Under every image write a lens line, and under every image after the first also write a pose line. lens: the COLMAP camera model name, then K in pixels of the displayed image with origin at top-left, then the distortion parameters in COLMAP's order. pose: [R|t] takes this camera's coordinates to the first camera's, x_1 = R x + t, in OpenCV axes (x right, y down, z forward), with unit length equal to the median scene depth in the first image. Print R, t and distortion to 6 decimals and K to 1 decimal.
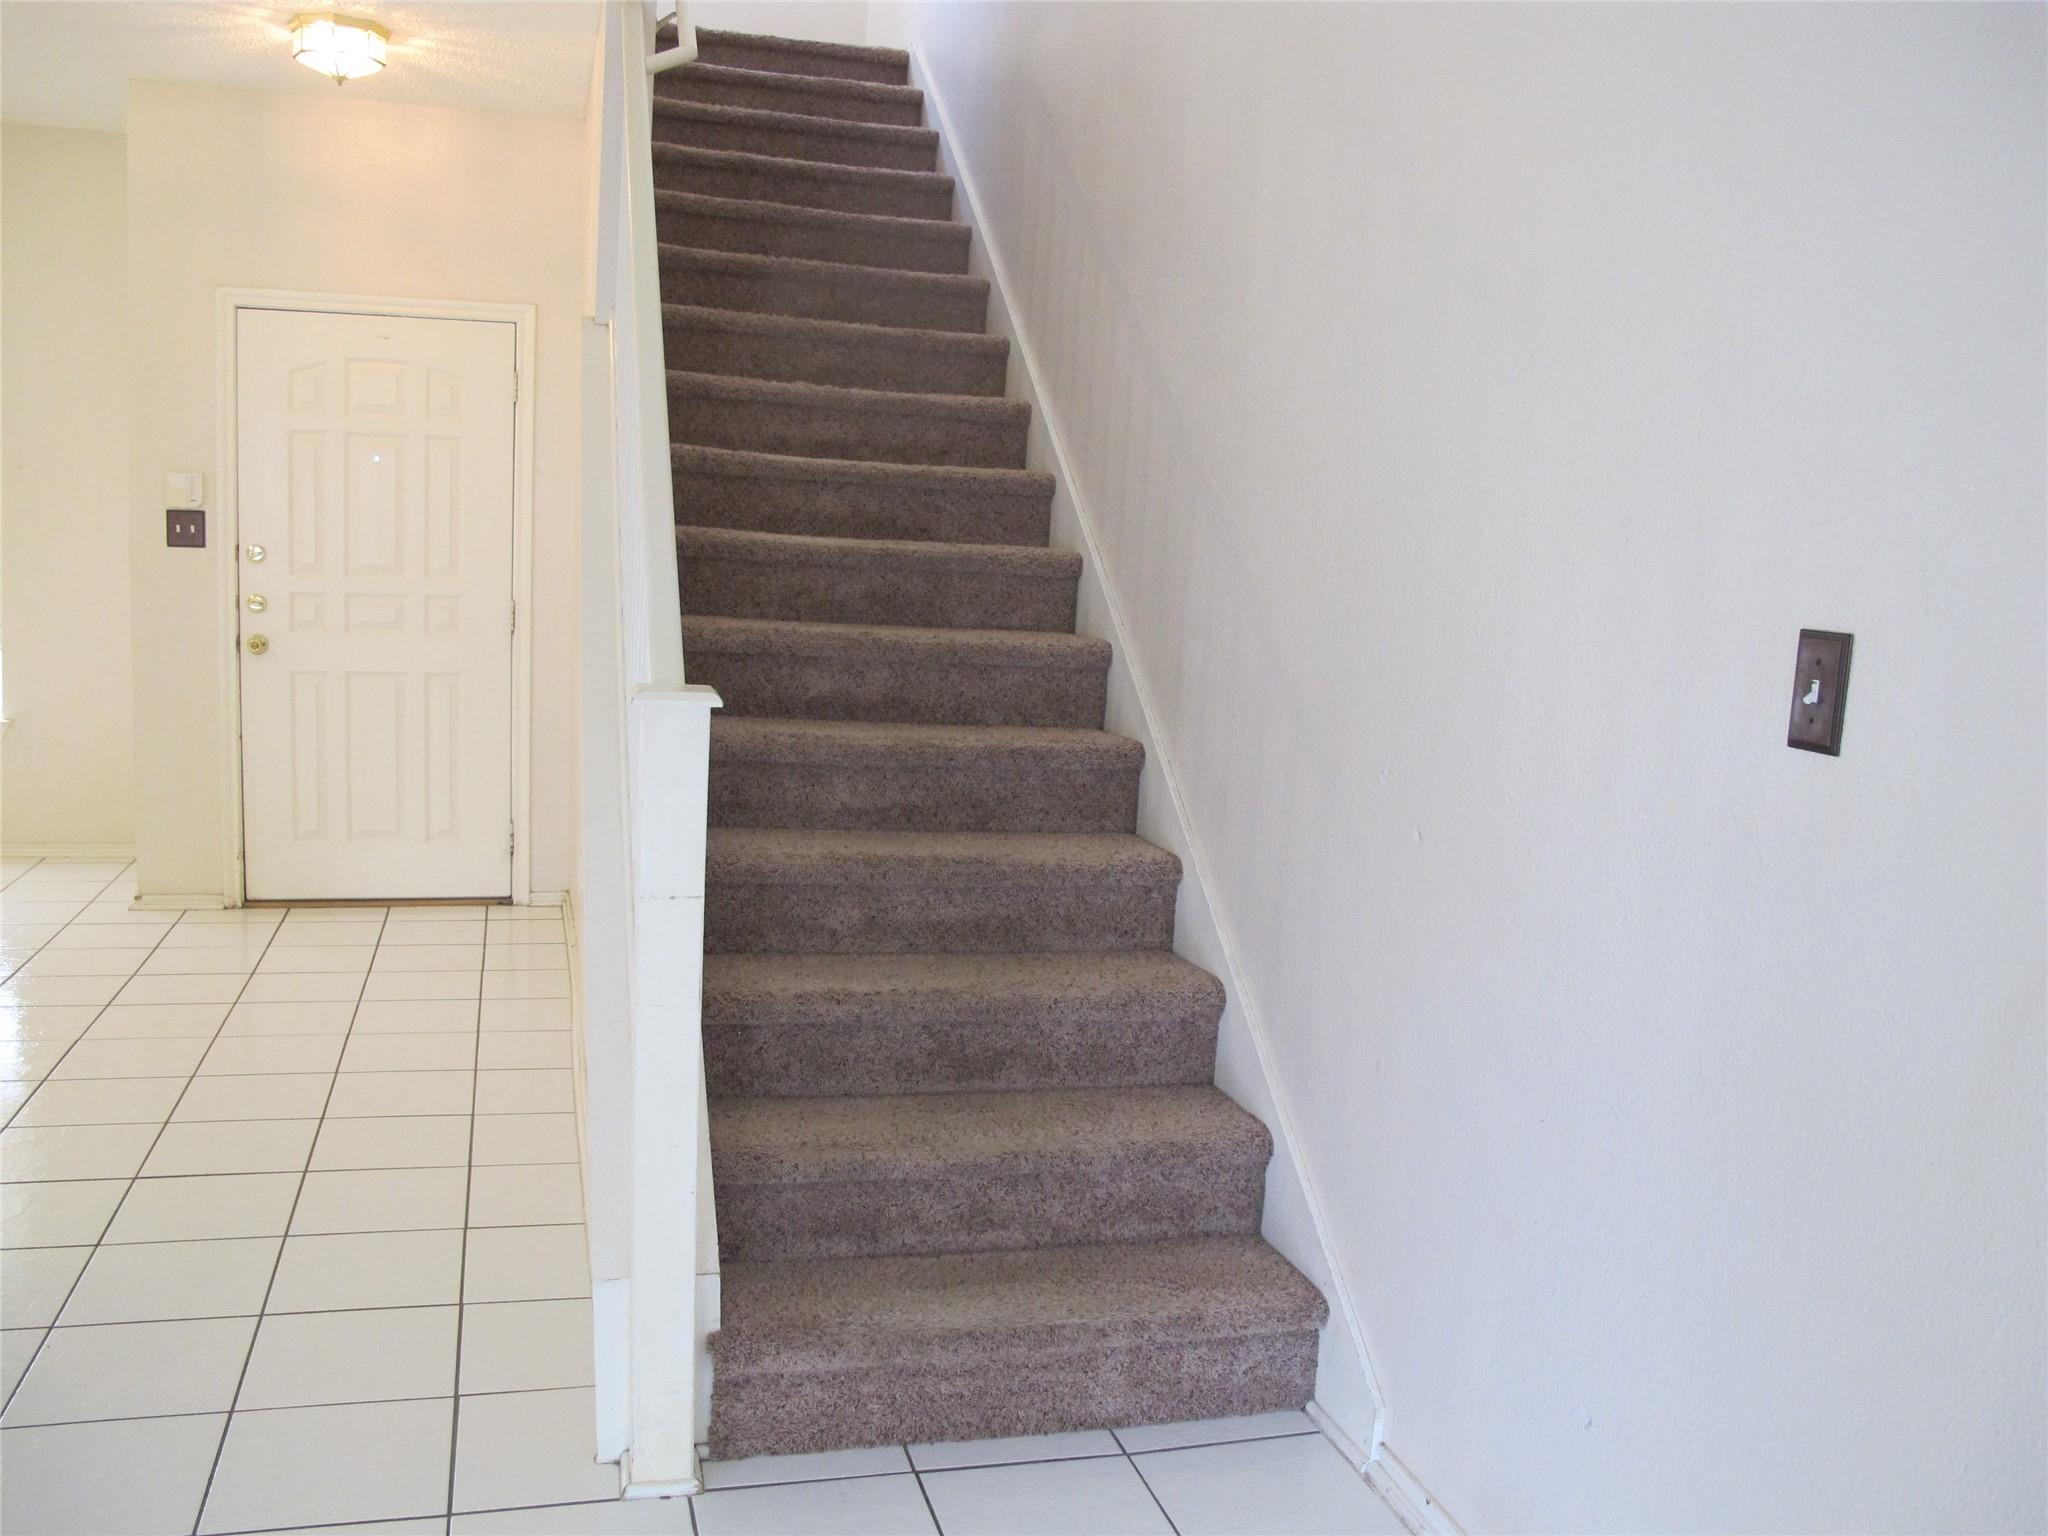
lens RADIAL K [[1720.5, 0, 1024.3], [0, 1720.5, 792.0], [0, 0, 1]] dist [-0.145507, 0.094327]
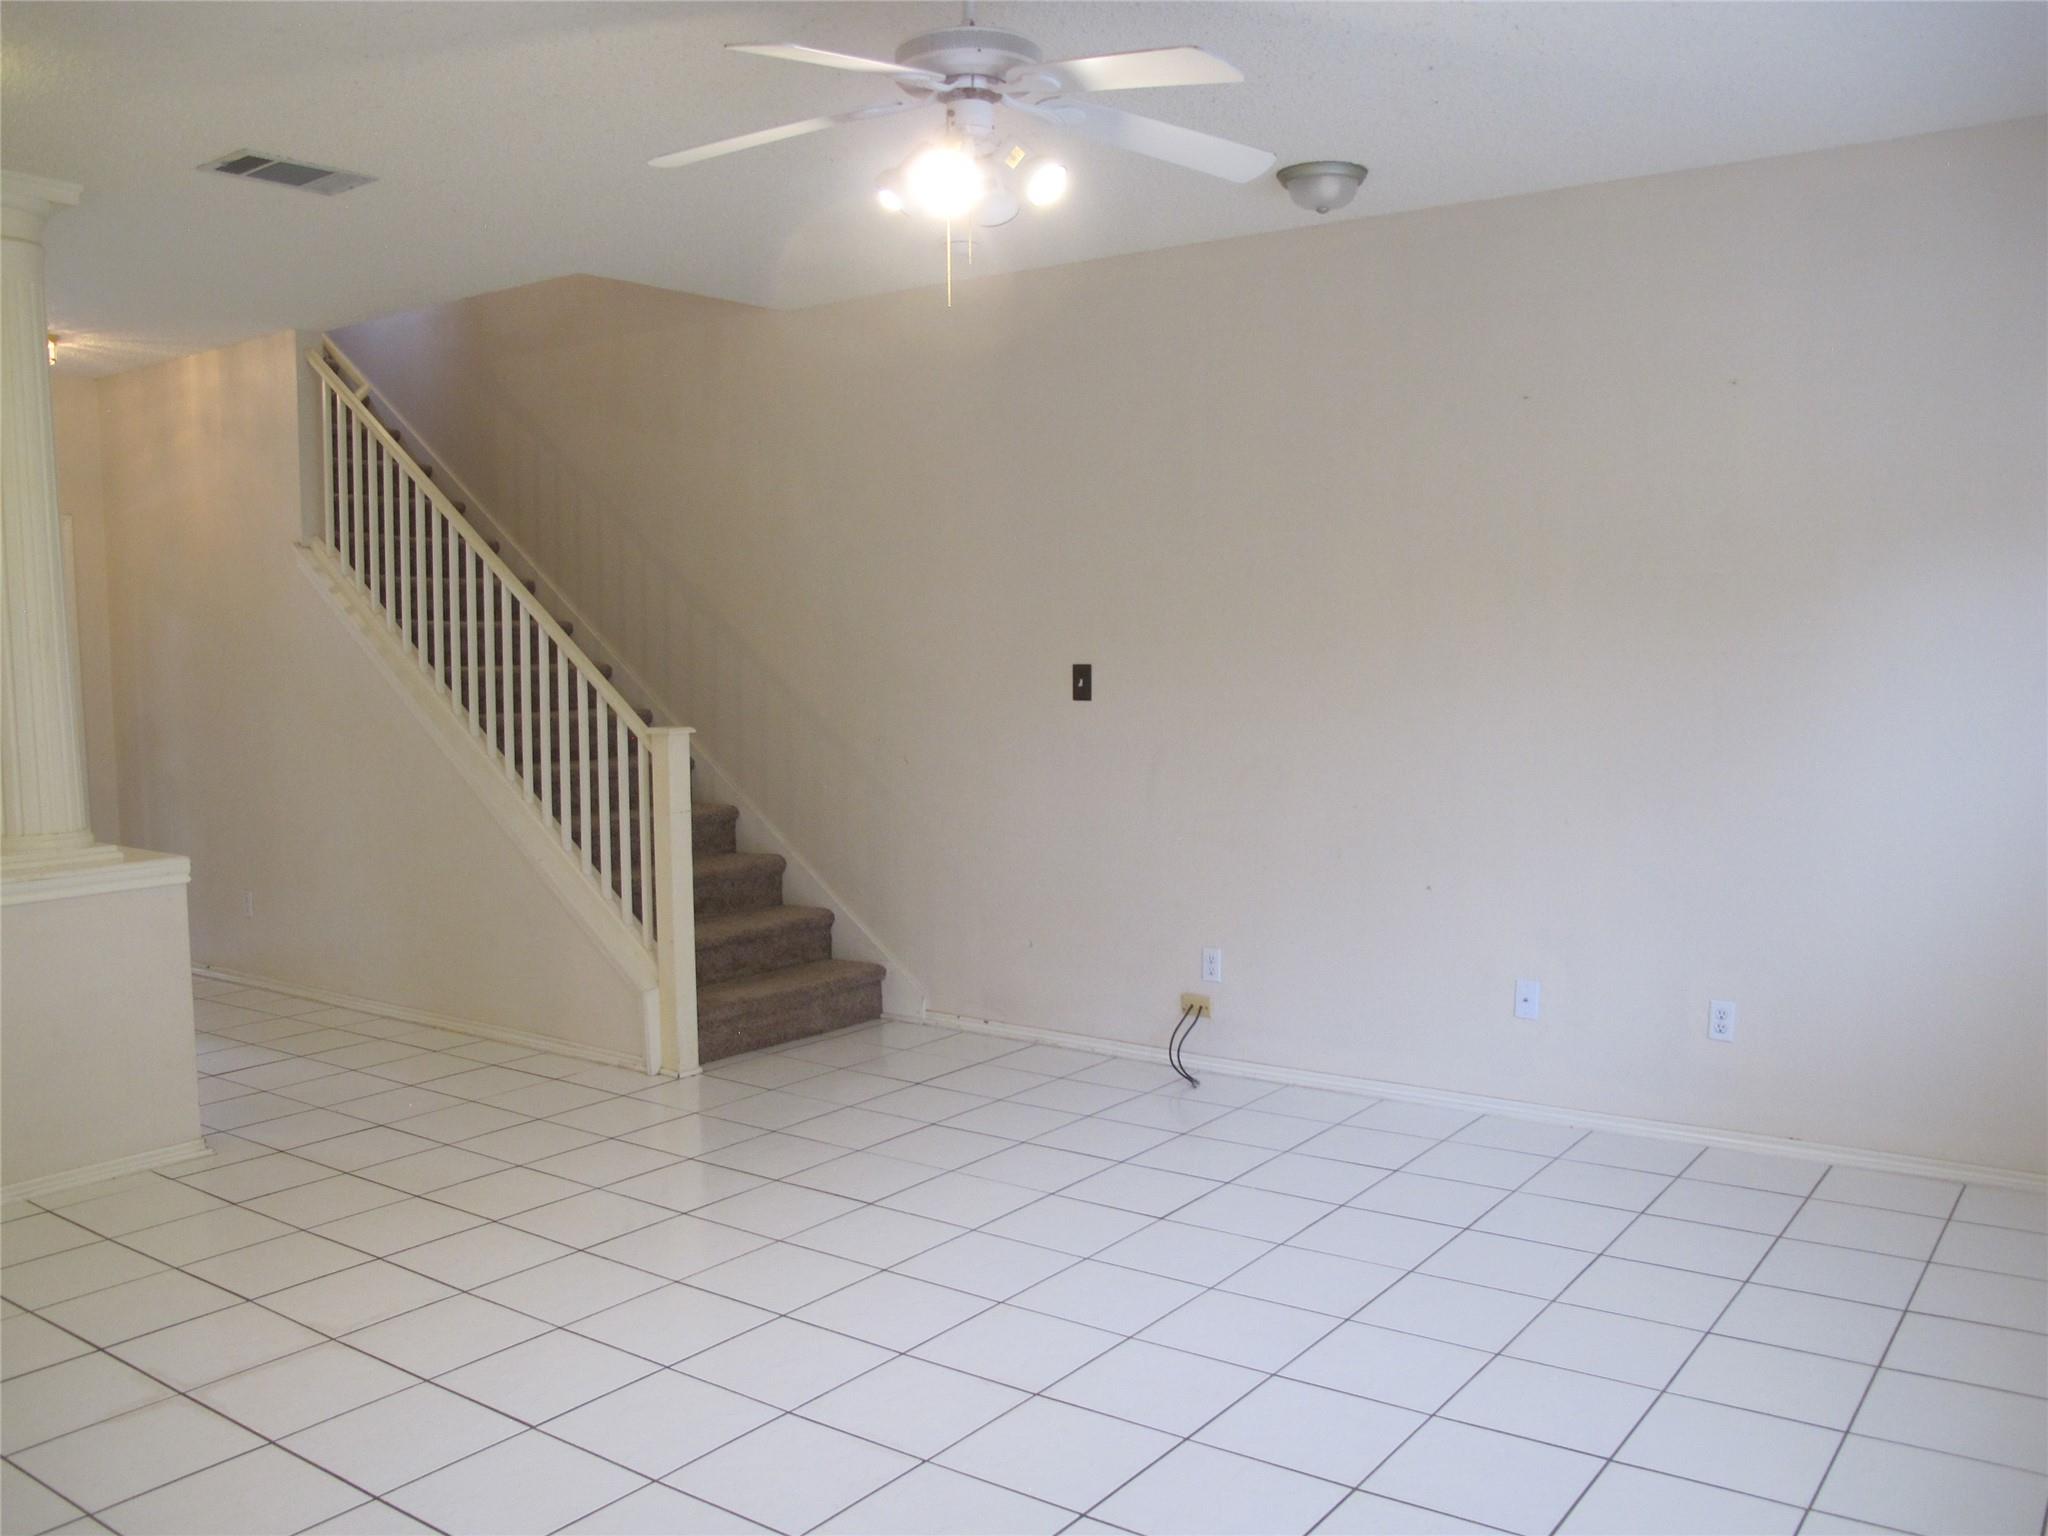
lens RADIAL K [[1722.0, 0, 1020.8], [0, 1722.0, 810.3], [0, 0, 1]] dist [-0.154612, 0.128990]
pose [[0.790357, -0.125068, 0.599744, -0.774115], [0.146017, 0.989185, 0.013856, 0.057608], [-0.594991, 0.076621, 0.800072, -0.750311]]
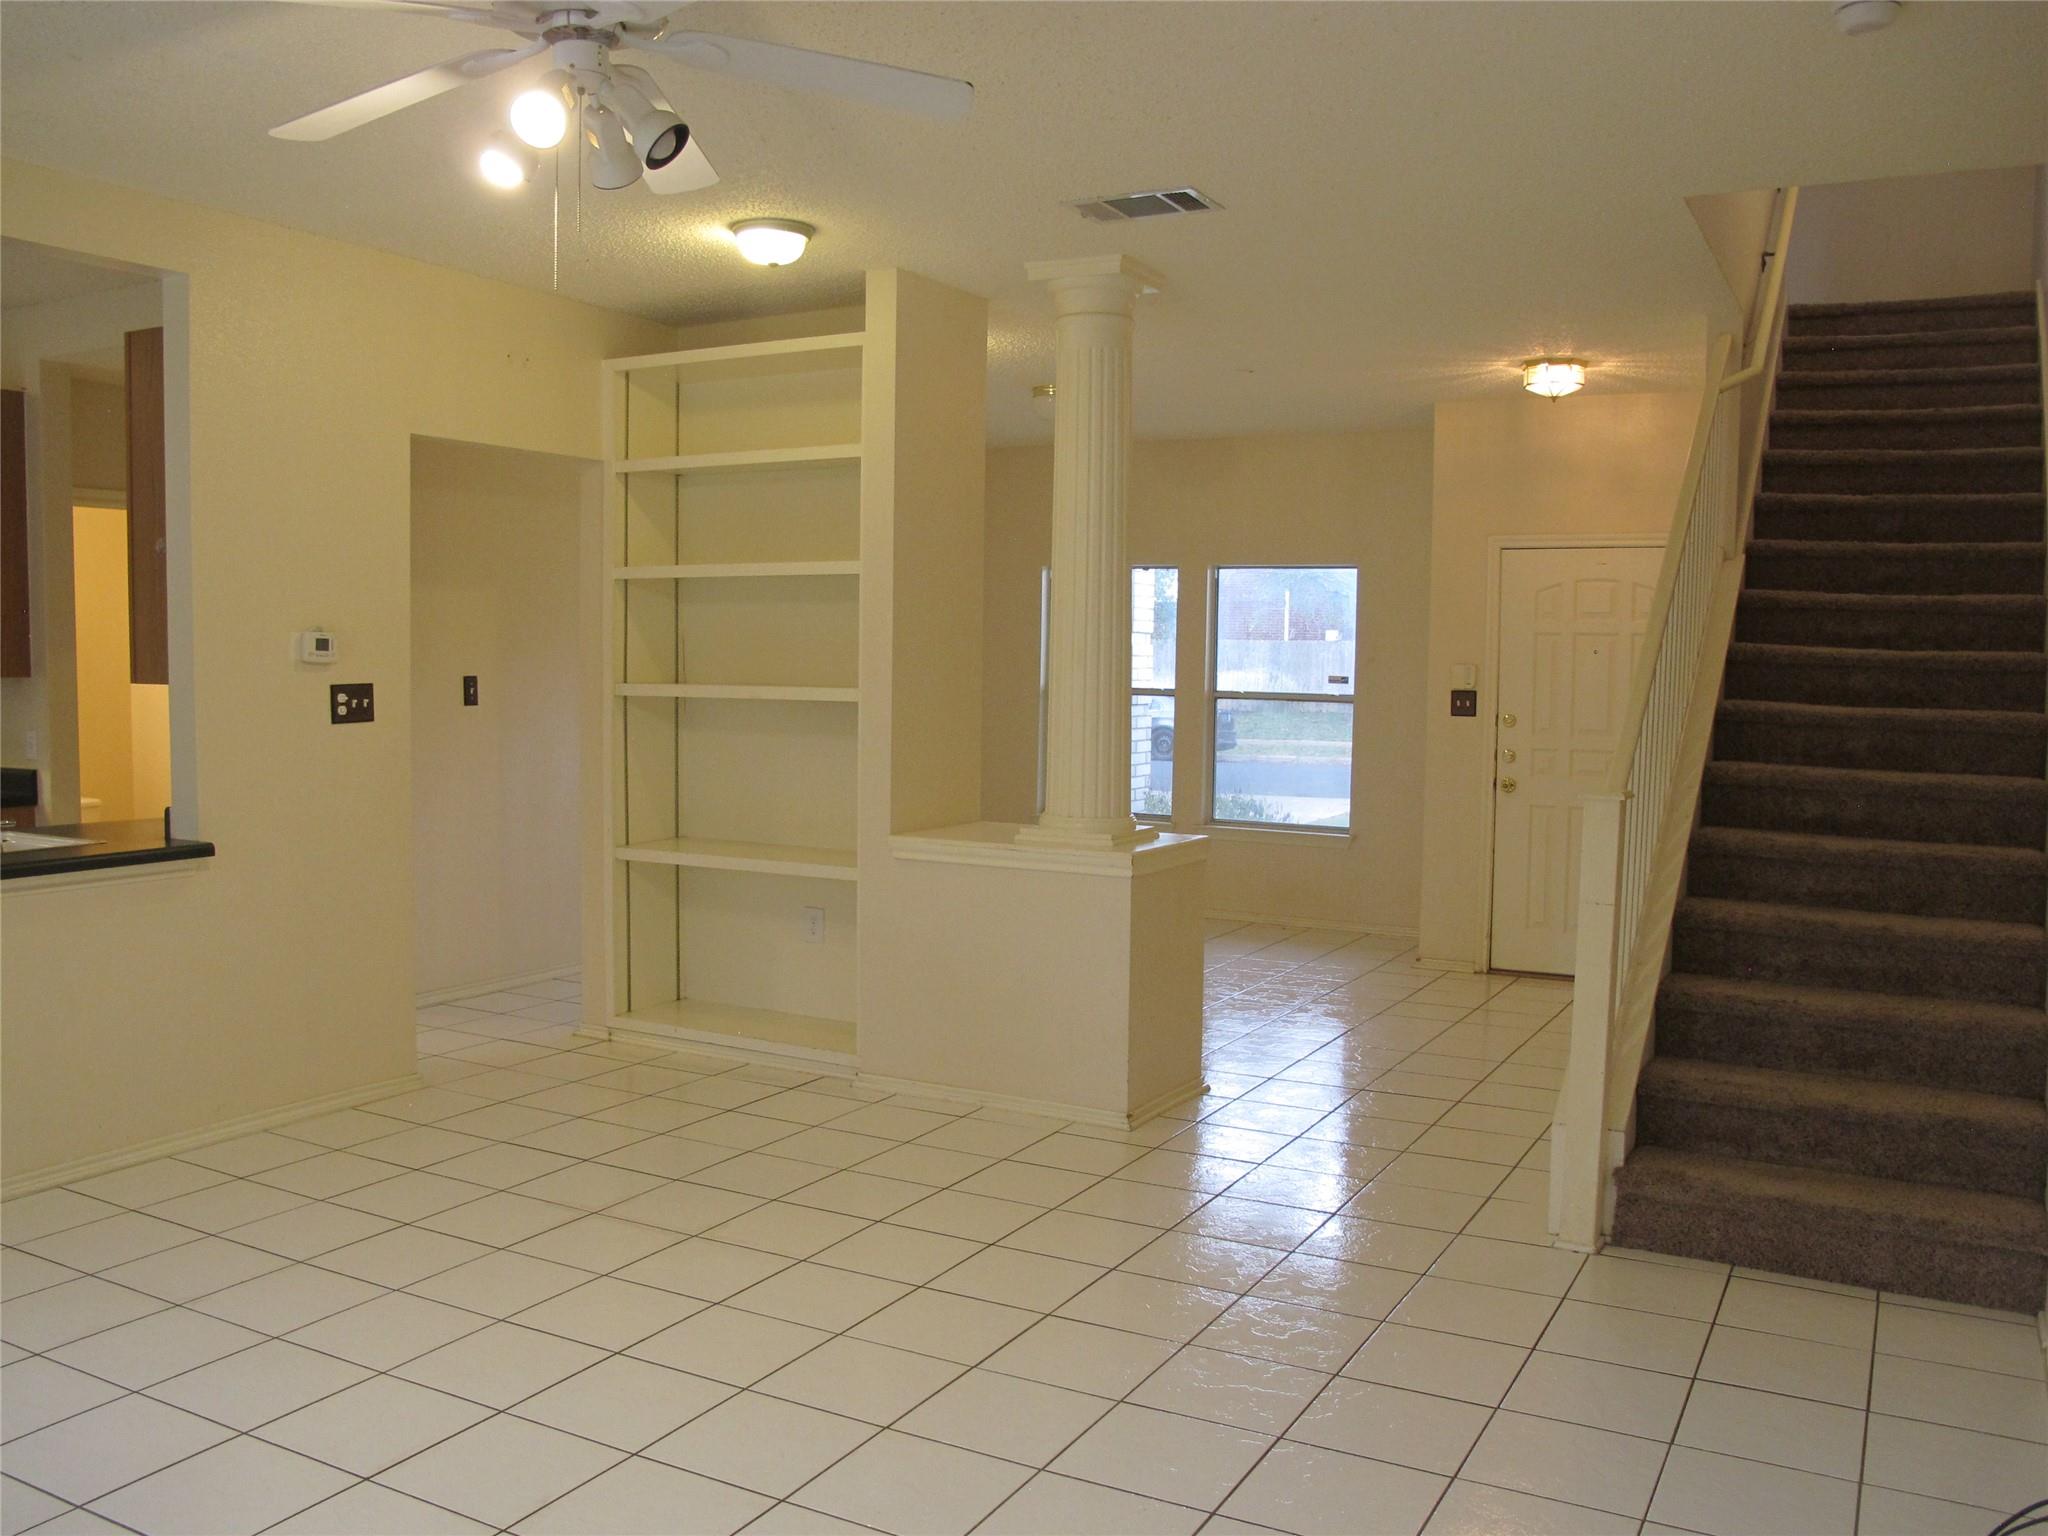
lens RADIAL K [[1722.0, 0, 1020.8], [0, 1722.0, 810.3], [0, 0, 1]] dist [-0.154612, 0.128990]
pose [[0.711561, 0.019780, -0.702346, 0.376837], [-0.082498, 0.995041, -0.055557, 0.068062], [0.697765, 0.097475, 0.709664, -0.439012]]
